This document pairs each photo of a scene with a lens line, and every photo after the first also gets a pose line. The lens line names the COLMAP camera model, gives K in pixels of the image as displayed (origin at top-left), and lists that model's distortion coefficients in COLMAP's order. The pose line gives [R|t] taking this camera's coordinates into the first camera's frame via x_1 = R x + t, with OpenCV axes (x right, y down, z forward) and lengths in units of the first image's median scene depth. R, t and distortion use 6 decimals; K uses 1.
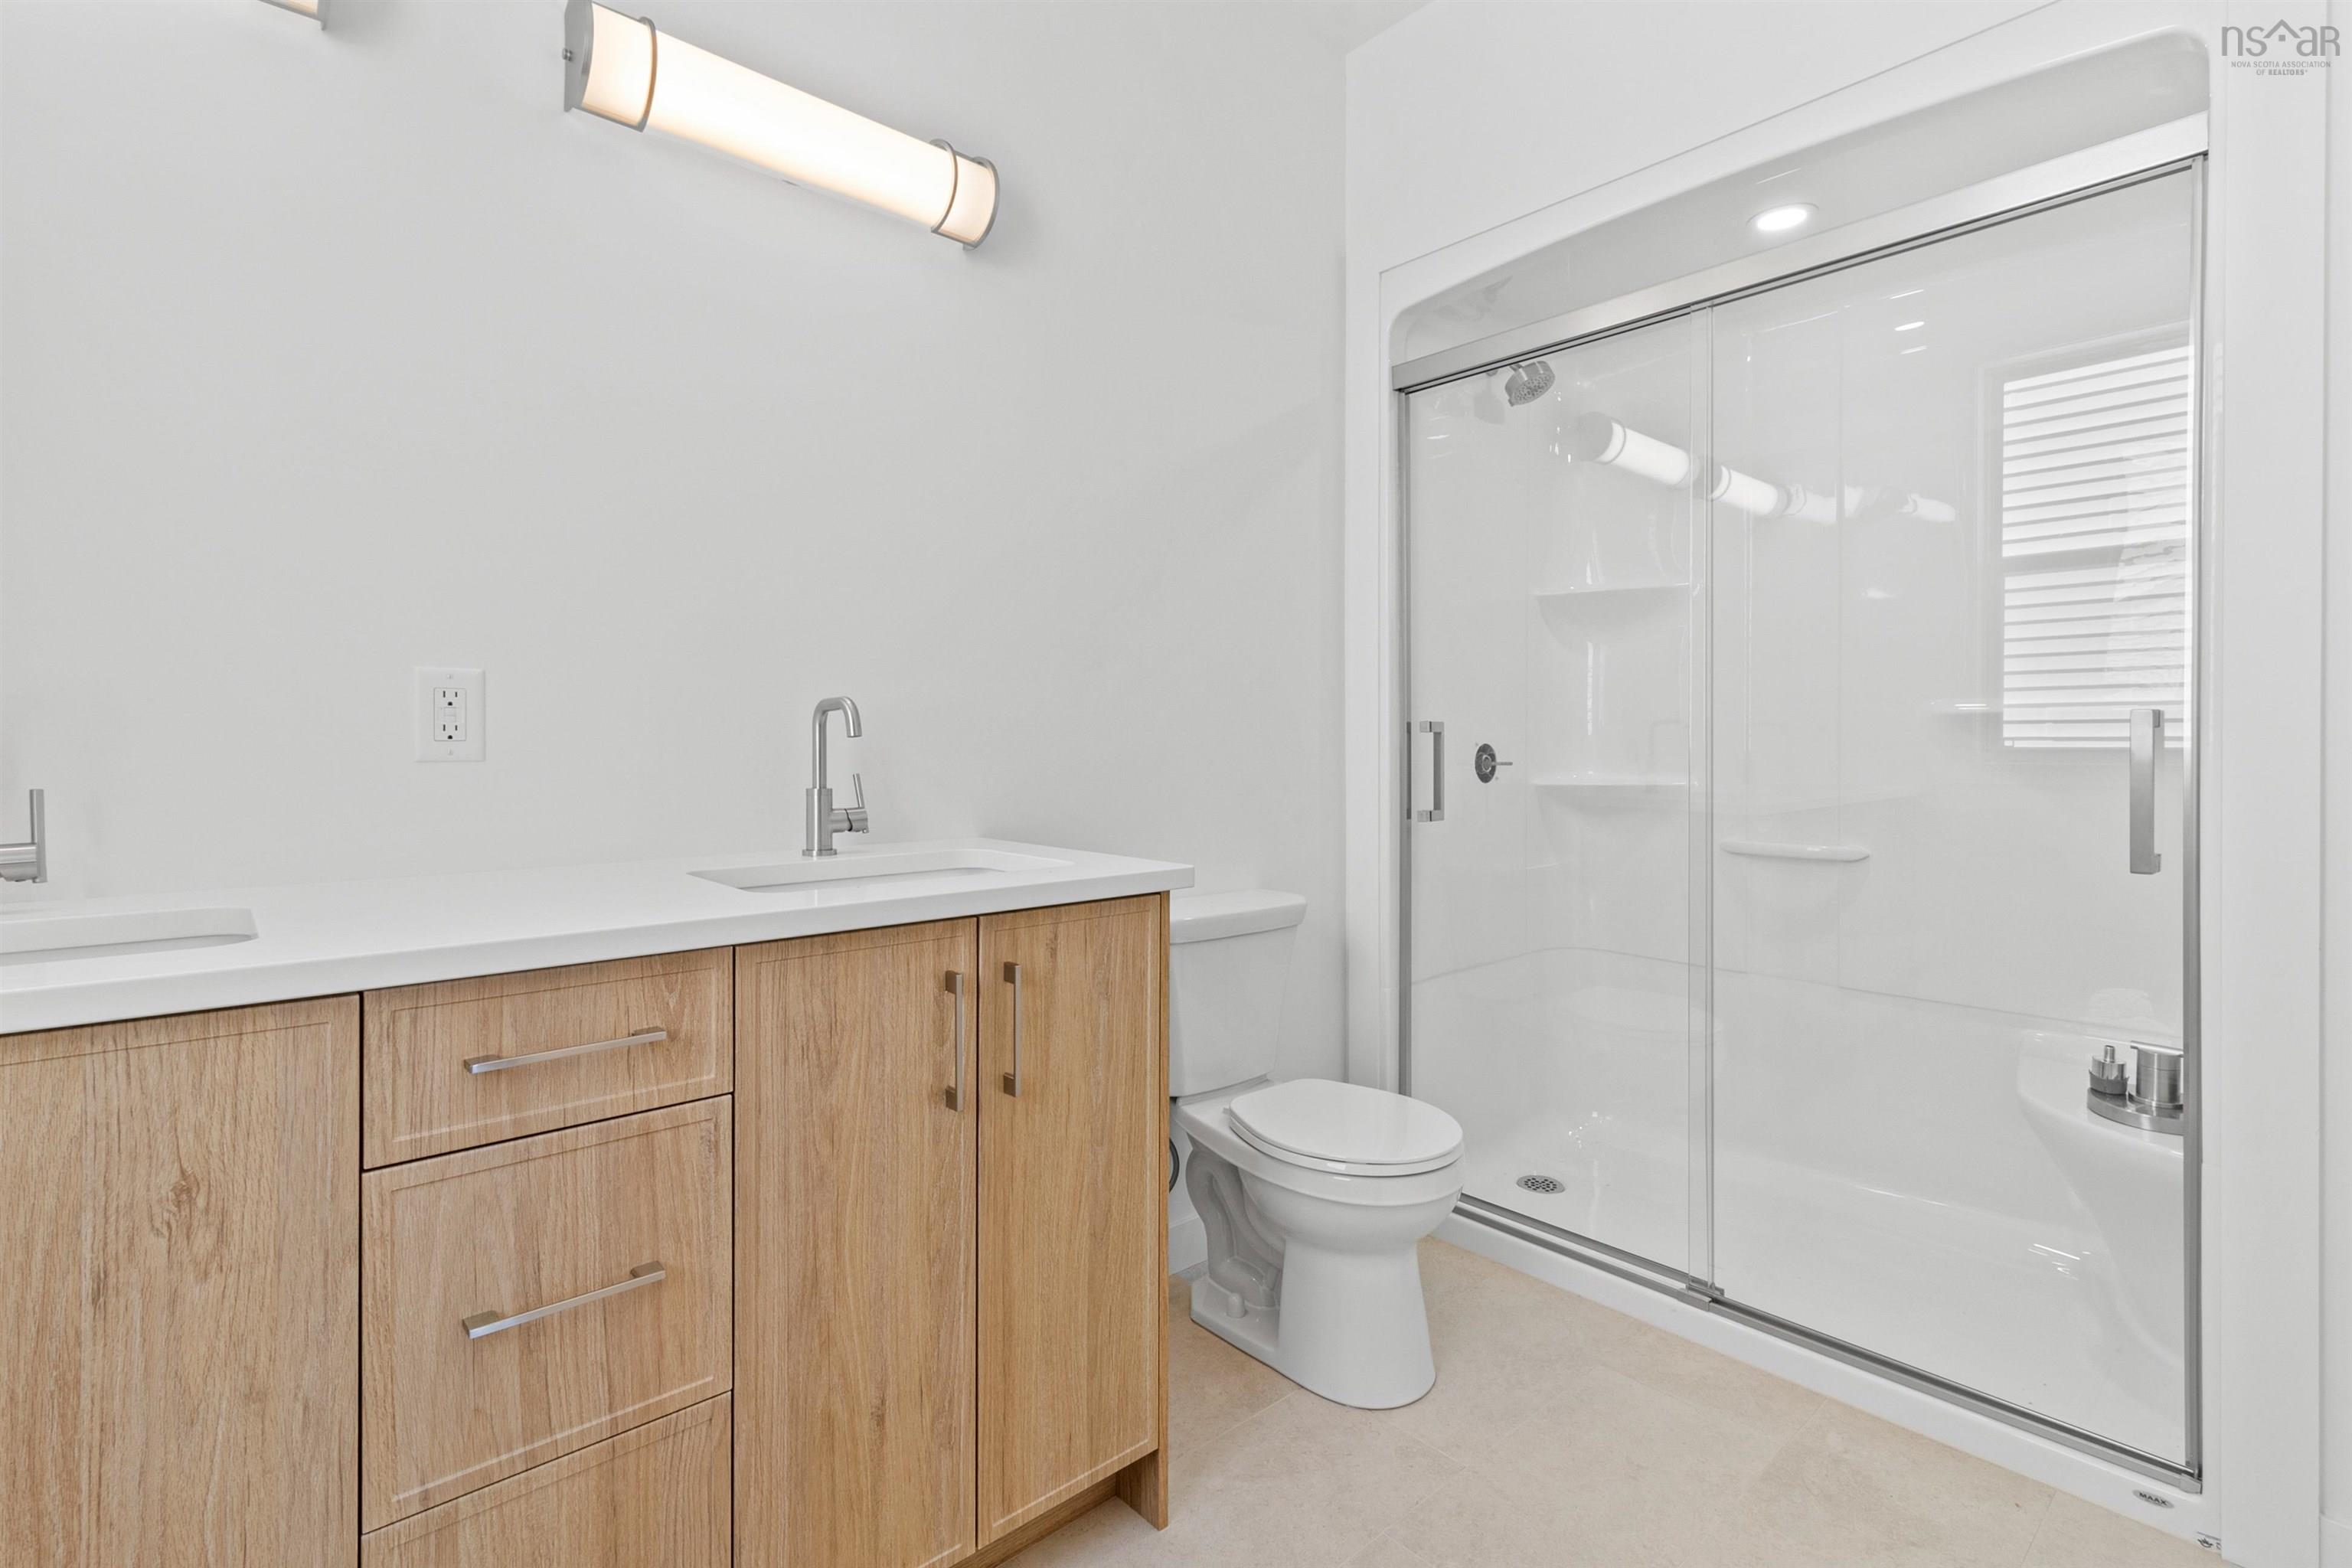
lens RADIAL K [[1077.0, 0, 1177.1], [0, 1077.0, 765.9], [0, 0, 1]] dist [0.000260, 0.000029]
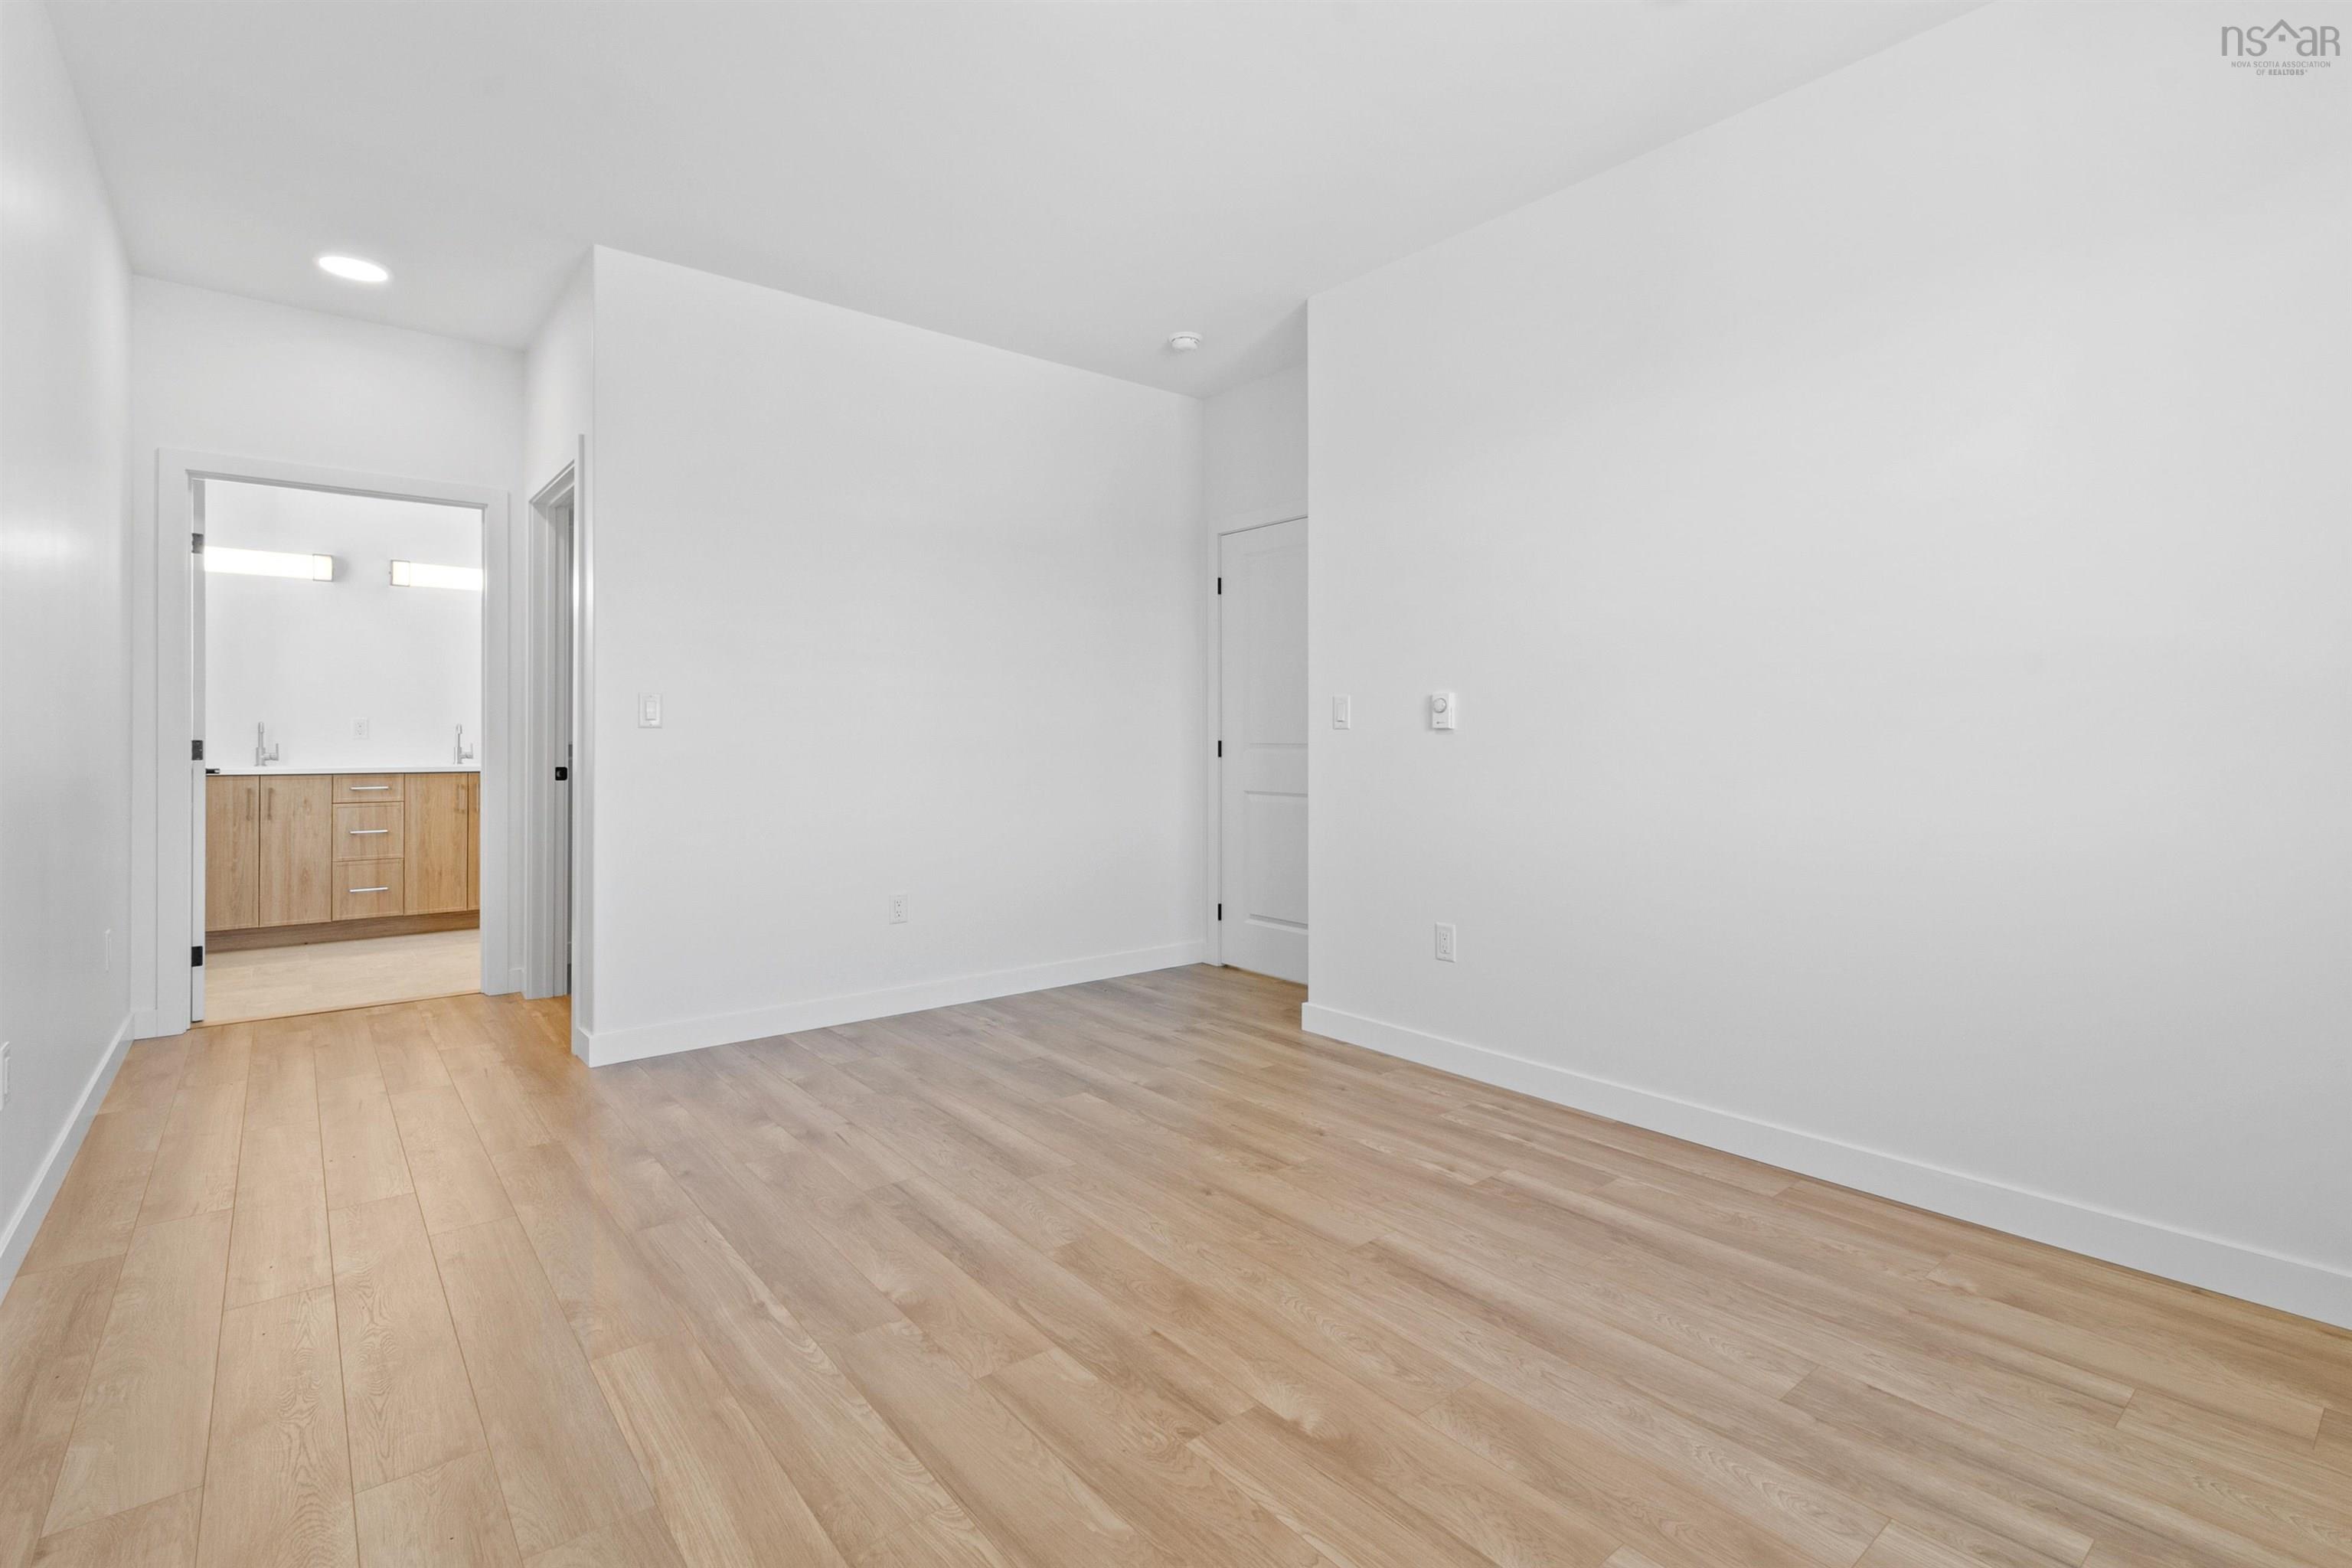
lens RADIAL K [[1077.0, 0, 1171.7], [0, 1077.0, 766.4], [0, 0, 1]] dist [0.000260, 0.000029]
pose [[0.999918, 0.001142, -0.012716, 3.427900], [-0.001146, 0.999999, -0.000309, 0.132449], [0.012716, 0.000323, 0.999919, -4.241604]]
